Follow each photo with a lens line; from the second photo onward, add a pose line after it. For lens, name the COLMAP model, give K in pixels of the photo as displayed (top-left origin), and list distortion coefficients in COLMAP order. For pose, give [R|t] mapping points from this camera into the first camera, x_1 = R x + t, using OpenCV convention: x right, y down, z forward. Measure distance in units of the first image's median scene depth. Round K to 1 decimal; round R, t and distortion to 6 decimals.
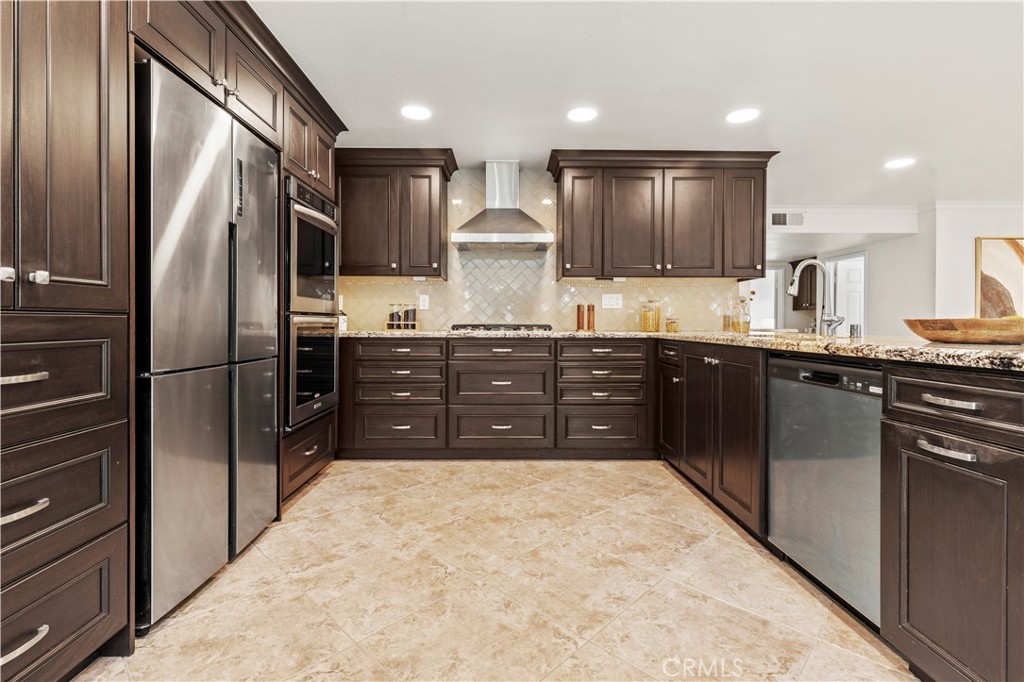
lens RADIAL K [[470.3, 0, 511.4], [0, 470.3, 326.3], [0, 0, 1]] dist [0.007198, -0.002243]
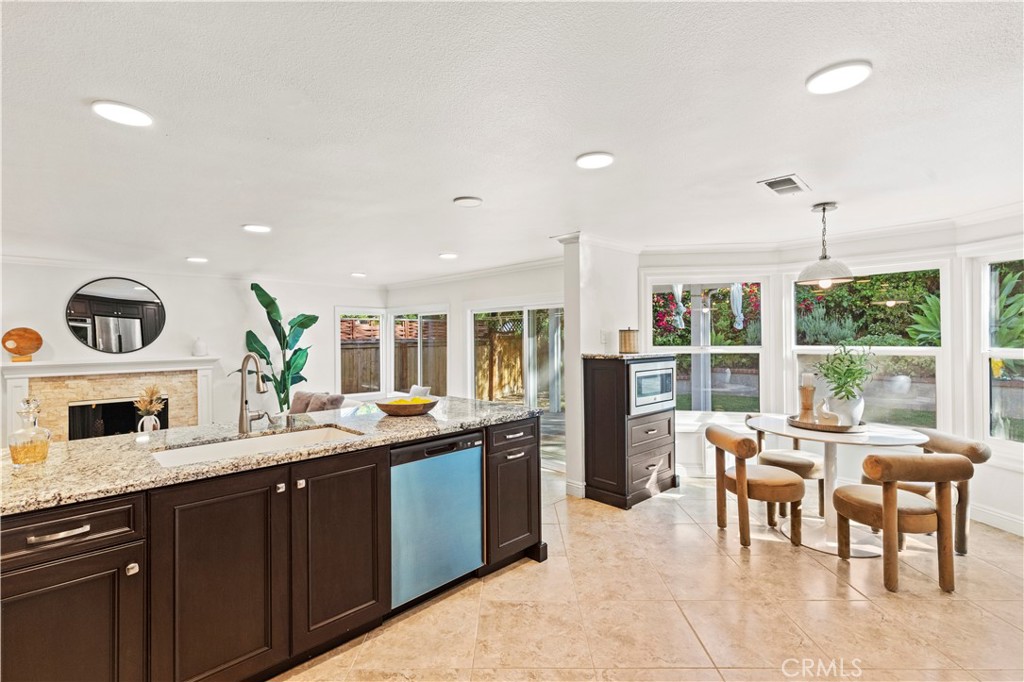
lens RADIAL K [[470.3, 0, 509.7], [0, 470.3, 334.1], [0, 0, 1]] dist [0.007198, -0.002243]
pose [[-0.679782, 0.006749, 0.733383, -0.298083], [0.012855, 0.999914, 0.002714, -0.130157], [-0.733301, 0.011272, -0.679810, 0.932639]]
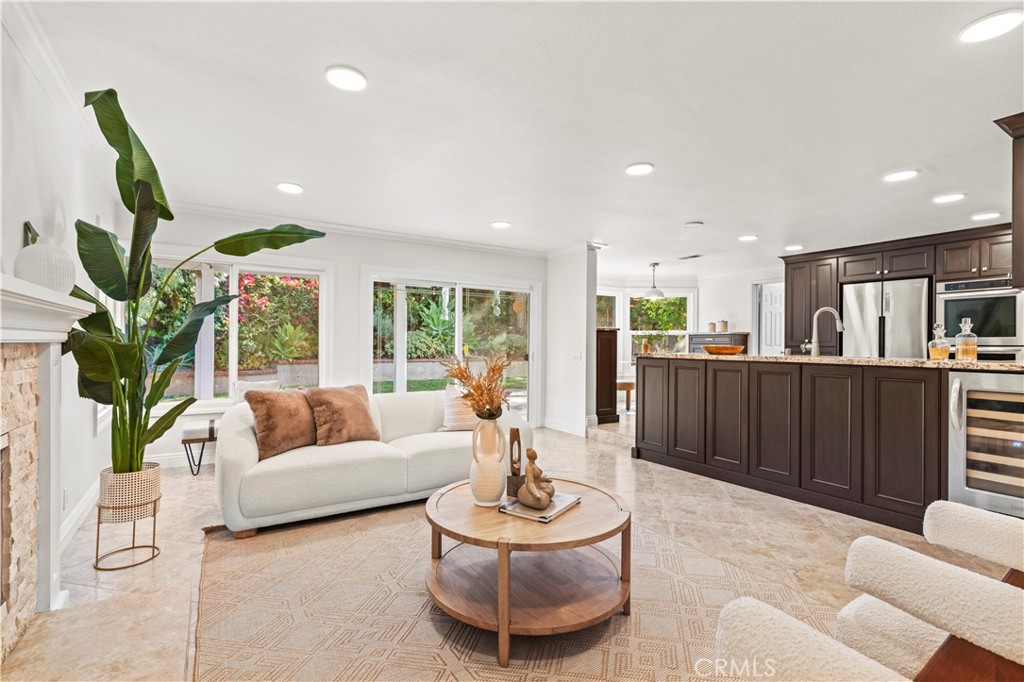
lens RADIAL K [[470.3, 0, 501.0], [0, 470.3, 341.3], [0, 0, 1]] dist [0.007198, -0.002243]
pose [[-0.859268, -0.013955, -0.511335, 1.756903], [-0.016142, 0.999870, -0.000162, -0.009473], [0.511270, 0.008115, -0.859382, 1.333847]]
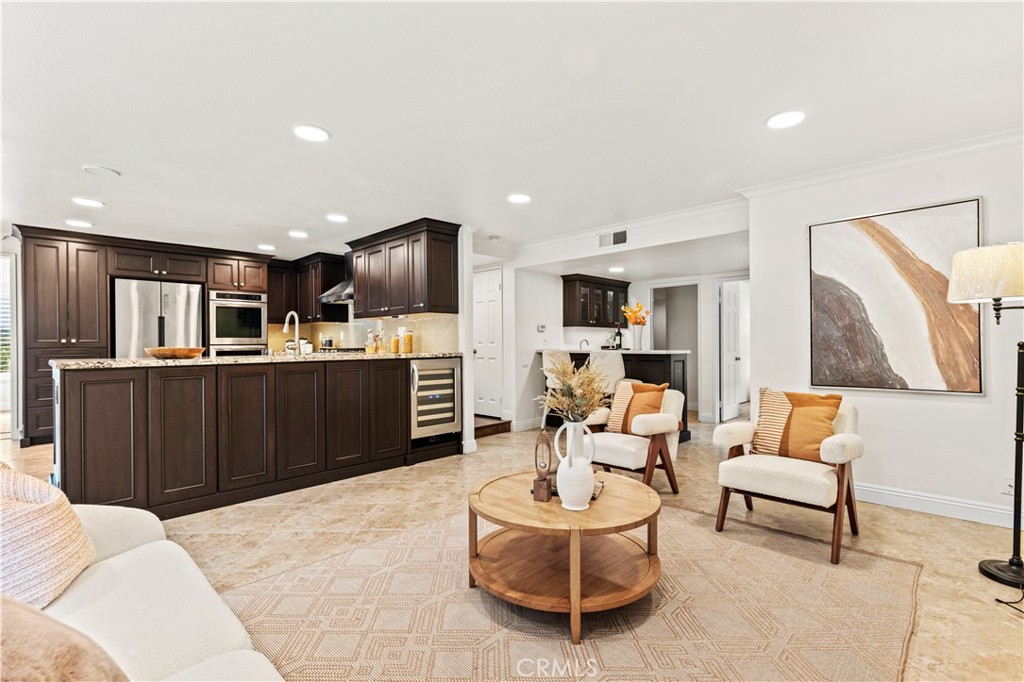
lens RADIAL K [[470.3, 0, 522.5], [0, 470.3, 347.0], [0, 0, 1]] dist [0.007198, -0.002243]
pose [[0.710184, -0.004125, -0.704004, 1.833905], [0.004818, 0.999988, -0.001000, -0.003110], [0.703999, -0.002681, 0.710195, 0.274548]]
